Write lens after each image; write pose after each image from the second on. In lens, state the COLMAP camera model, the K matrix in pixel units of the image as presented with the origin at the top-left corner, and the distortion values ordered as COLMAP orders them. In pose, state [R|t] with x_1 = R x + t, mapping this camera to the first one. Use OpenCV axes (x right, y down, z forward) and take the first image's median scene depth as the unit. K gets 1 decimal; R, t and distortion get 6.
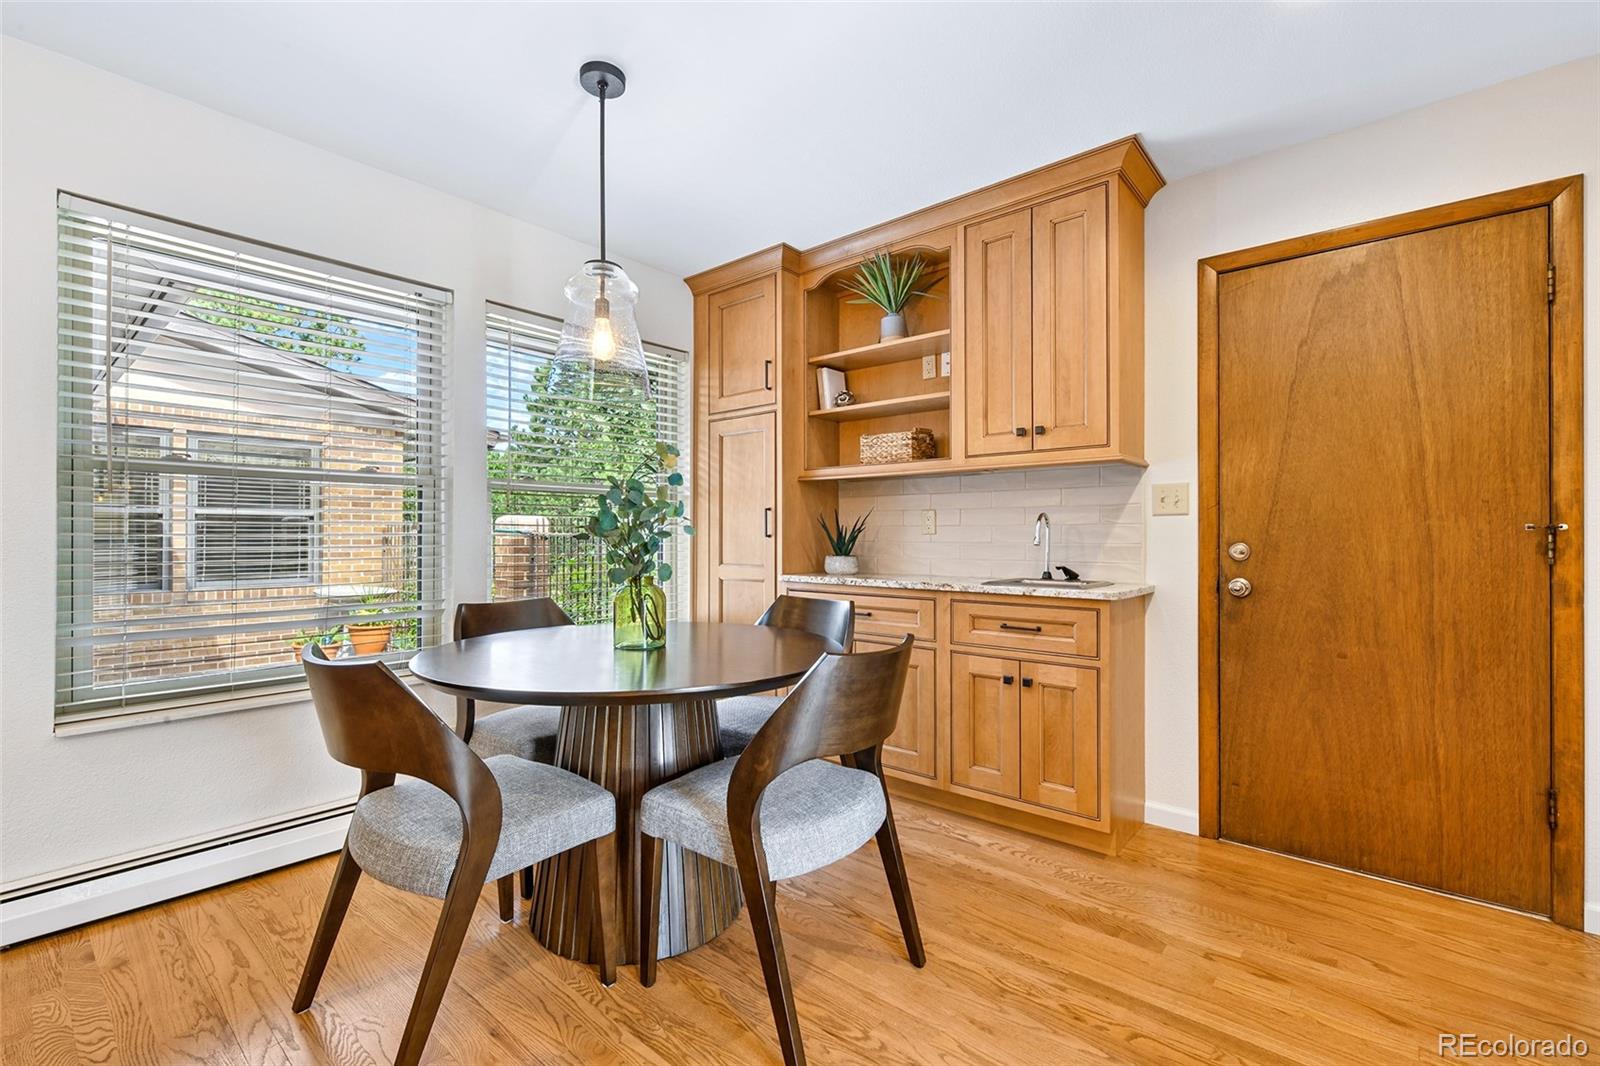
lens RADIAL K [[703.3, 0, 799.9], [0, 703.3, 533.8], [0, 0, 1]] dist [-0.000849, 0.000081]
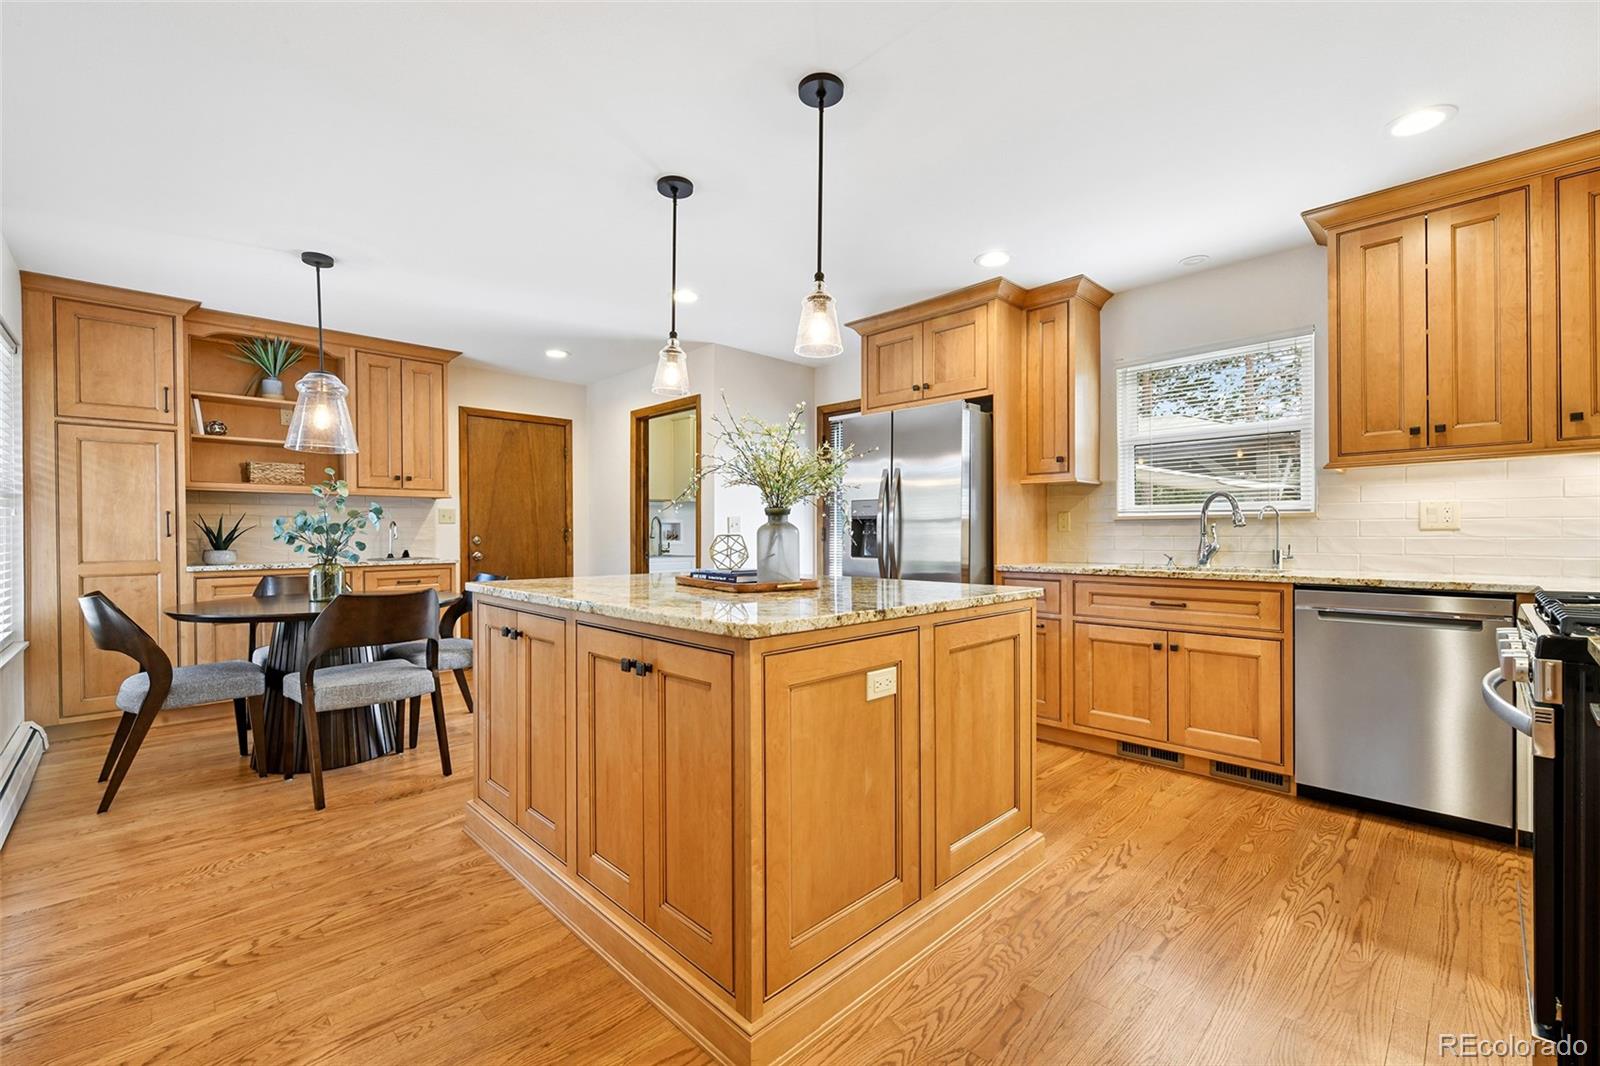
lens RADIAL K [[687.9, 0, 793.1], [0, 687.9, 530.9], [0, 0, 1]] dist [0.002772, 0.000024]
pose [[0.085920, 0.000271, 0.996302, -1.398458], [0.000629, 1.000000, -0.000326, -0.003501], [-0.996302, 0.000654, 0.085920, -0.195855]]
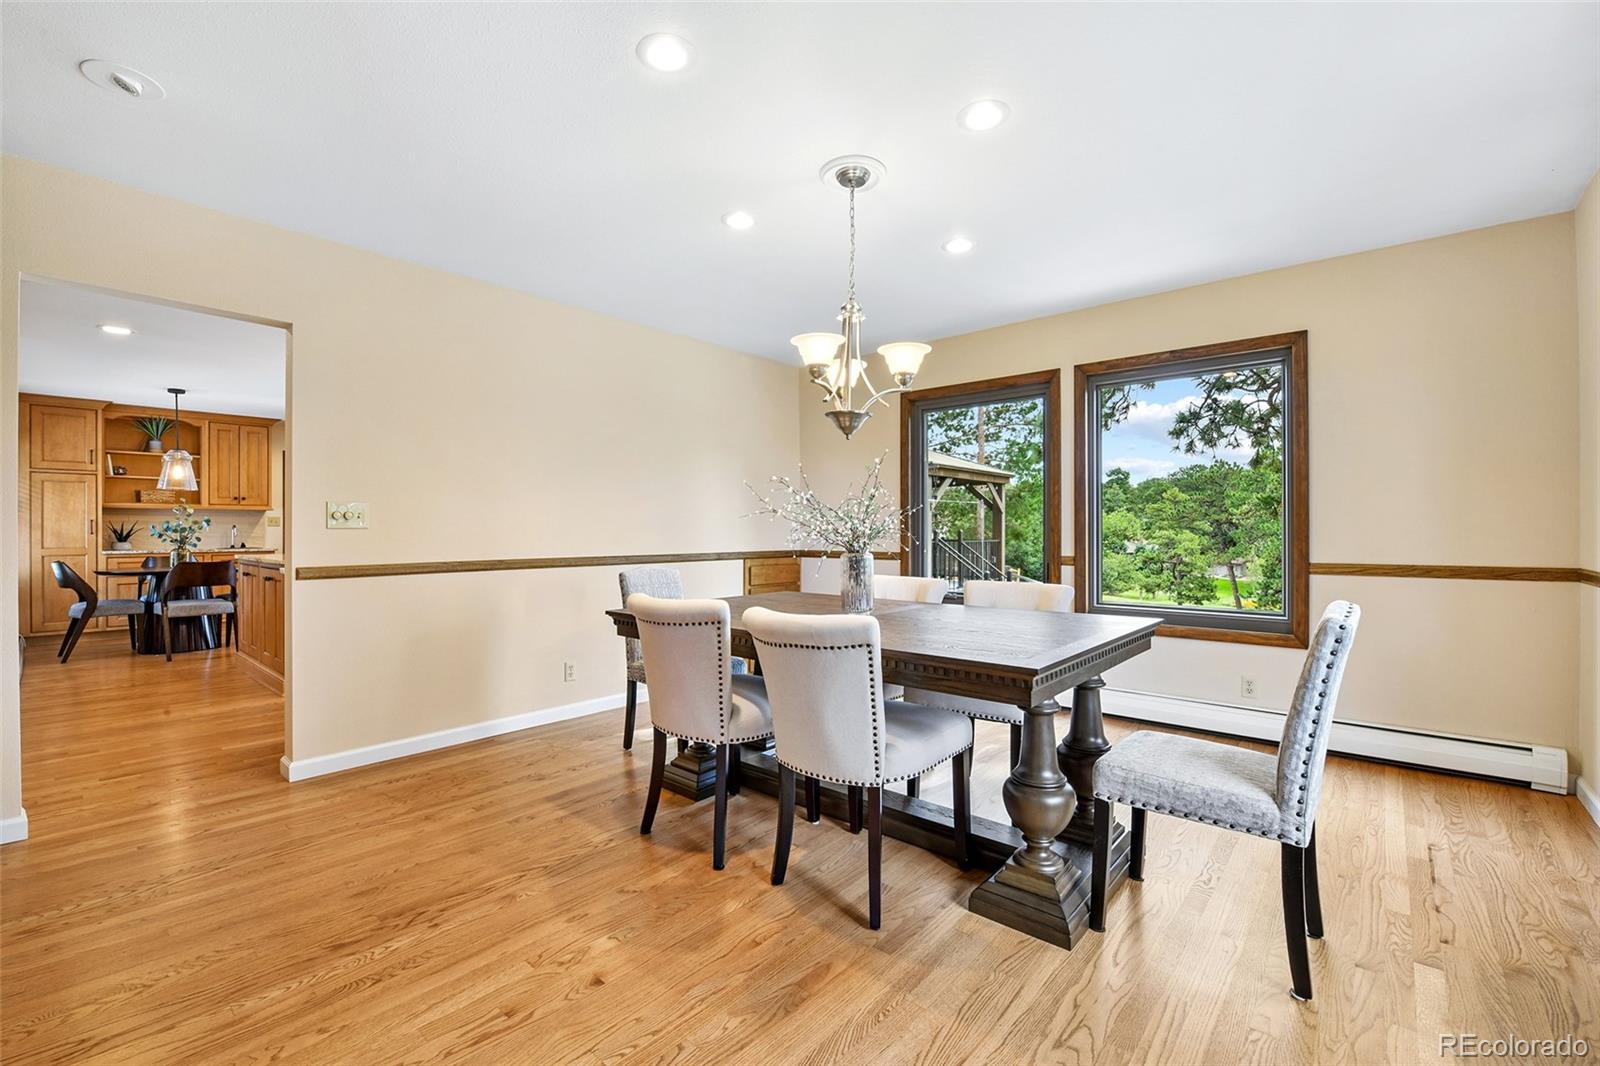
lens RADIAL K [[730.8, 0, 793.8], [0, 730.8, 521.4], [0, 0, 1]] dist [-0.001087, -0.000097]
pose [[0.036283, 0.011202, 0.999279, -2.712460], [-0.001738, 0.999936, -0.011146, -0.014652], [-0.999340, -0.001333, 0.036300, -1.497386]]
